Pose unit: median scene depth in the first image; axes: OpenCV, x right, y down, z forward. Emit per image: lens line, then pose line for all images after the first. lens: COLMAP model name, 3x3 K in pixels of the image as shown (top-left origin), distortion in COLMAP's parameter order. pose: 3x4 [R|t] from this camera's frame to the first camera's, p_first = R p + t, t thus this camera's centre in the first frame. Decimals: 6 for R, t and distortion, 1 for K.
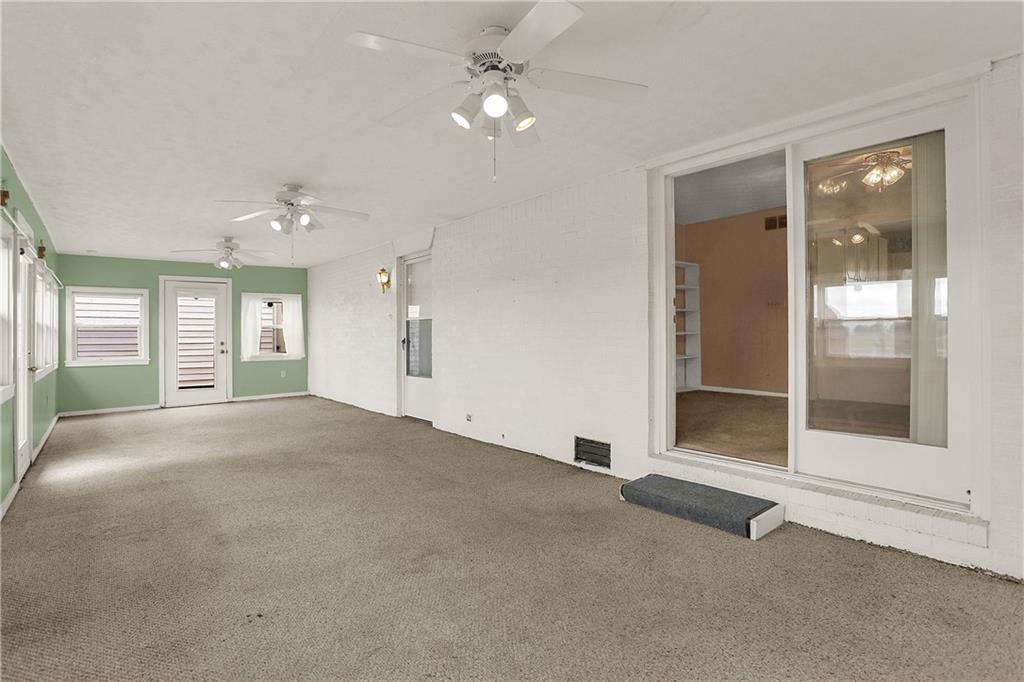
lens RADIAL K [[528.2, 0, 531.9], [0, 528.2, 329.9], [0, 0, 1]] dist [-0.040560, 0.001267]
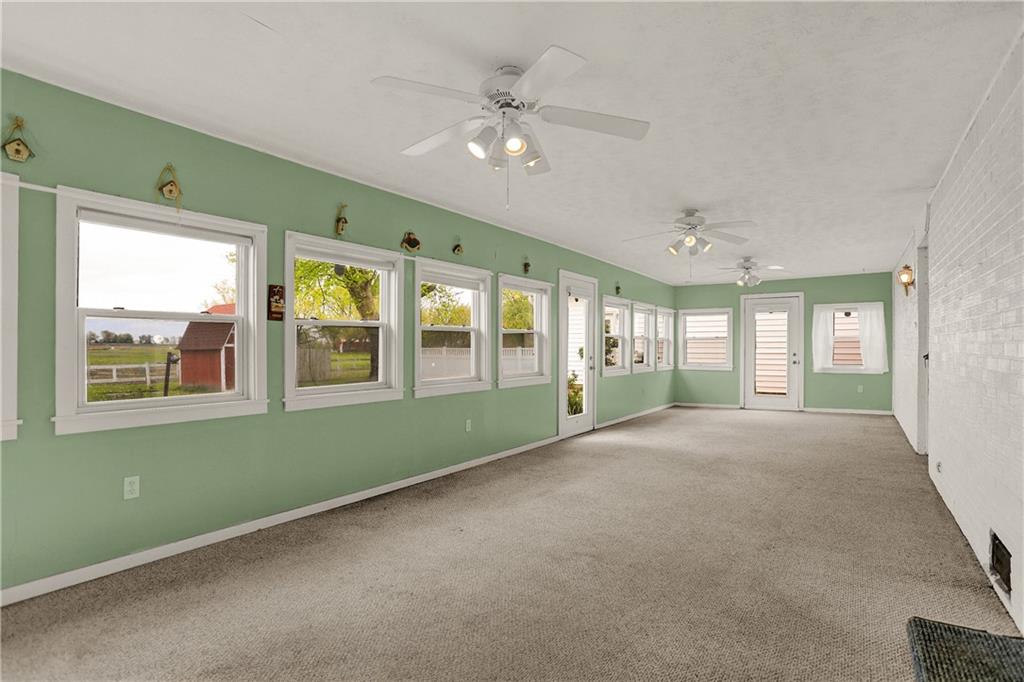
lens RADIAL K [[528.2, 0, 531.9], [0, 528.2, 329.9], [0, 0, 1]] dist [-0.040560, 0.001267]
pose [[0.272685, -0.023077, -0.961827, 0.287530], [0.004407, 0.999732, -0.022737, -0.001705], [0.962093, 0.001962, 0.272714, 0.214445]]
